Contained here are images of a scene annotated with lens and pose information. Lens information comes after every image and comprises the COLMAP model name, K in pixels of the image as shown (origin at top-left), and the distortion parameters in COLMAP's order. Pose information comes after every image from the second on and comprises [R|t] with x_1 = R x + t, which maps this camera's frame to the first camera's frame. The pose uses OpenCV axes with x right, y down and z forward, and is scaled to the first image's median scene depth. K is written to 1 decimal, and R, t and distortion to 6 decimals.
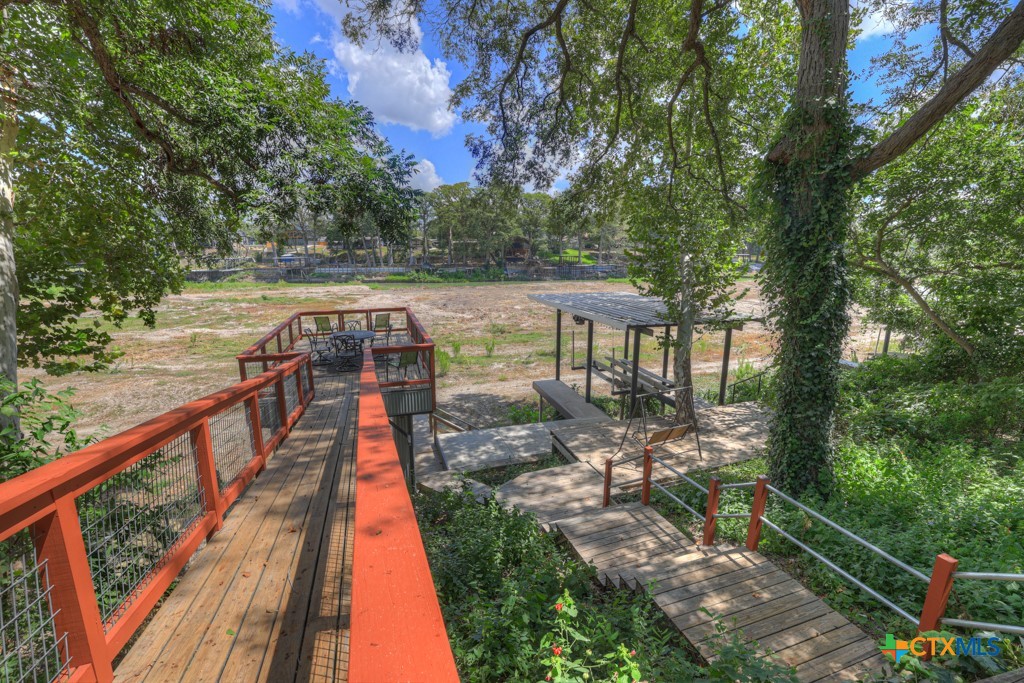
lens RADIAL K [[457.2, 0, 510.4], [0, 457.2, 339.4], [0, 0, 1]] dist [-0.001418, 0.007559]
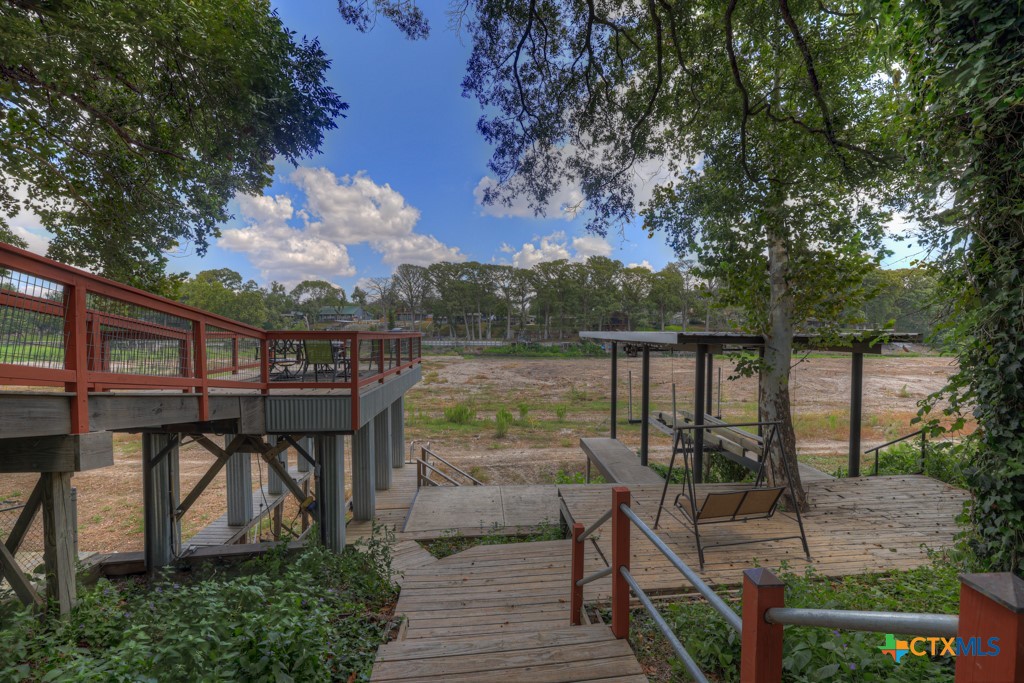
lens RADIAL K [[457.2, 0, 503.2], [0, 457.2, 344.4], [0, 0, 1]] dist [-0.001418, 0.007559]
pose [[0.971309, 0.011585, -0.237538, 0.015293], [-0.049919, 0.986493, -0.156013, 0.009062], [0.232522, 0.163395, 0.958768, 0.028450]]
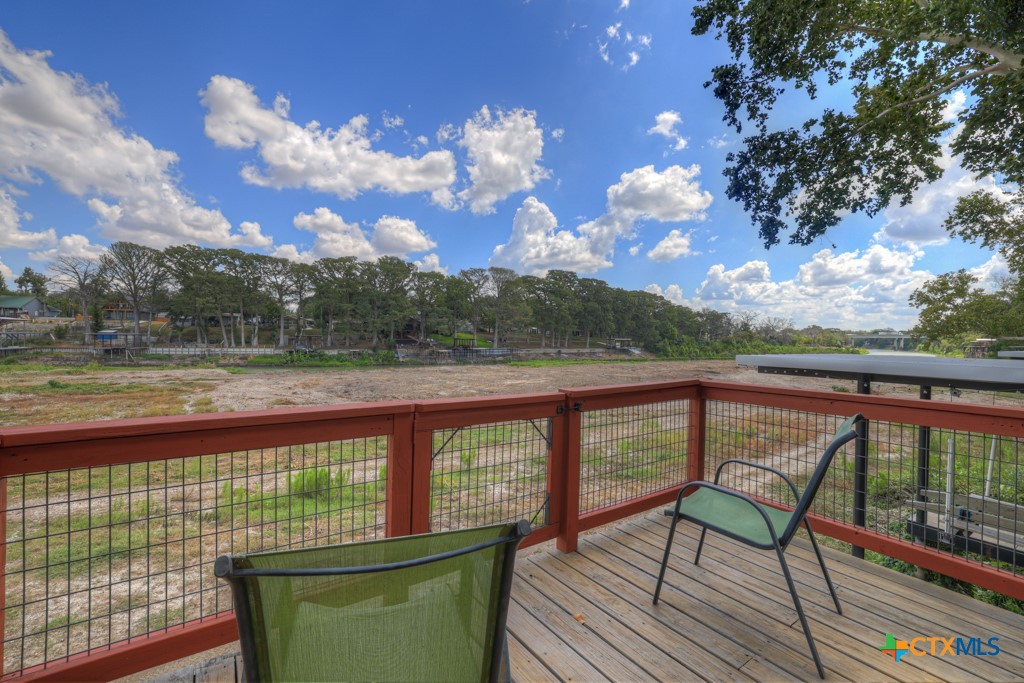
lens RADIAL K [[457.2, 0, 508.5], [0, 457.2, 339.4], [0, 0, 1]] dist [-0.001418, 0.007559]
pose [[0.963763, 0.015764, 0.266293, -0.043145], [0.034309, 0.982637, -0.182338, -0.006313], [-0.264543, 0.184867, 0.946489, 0.094728]]
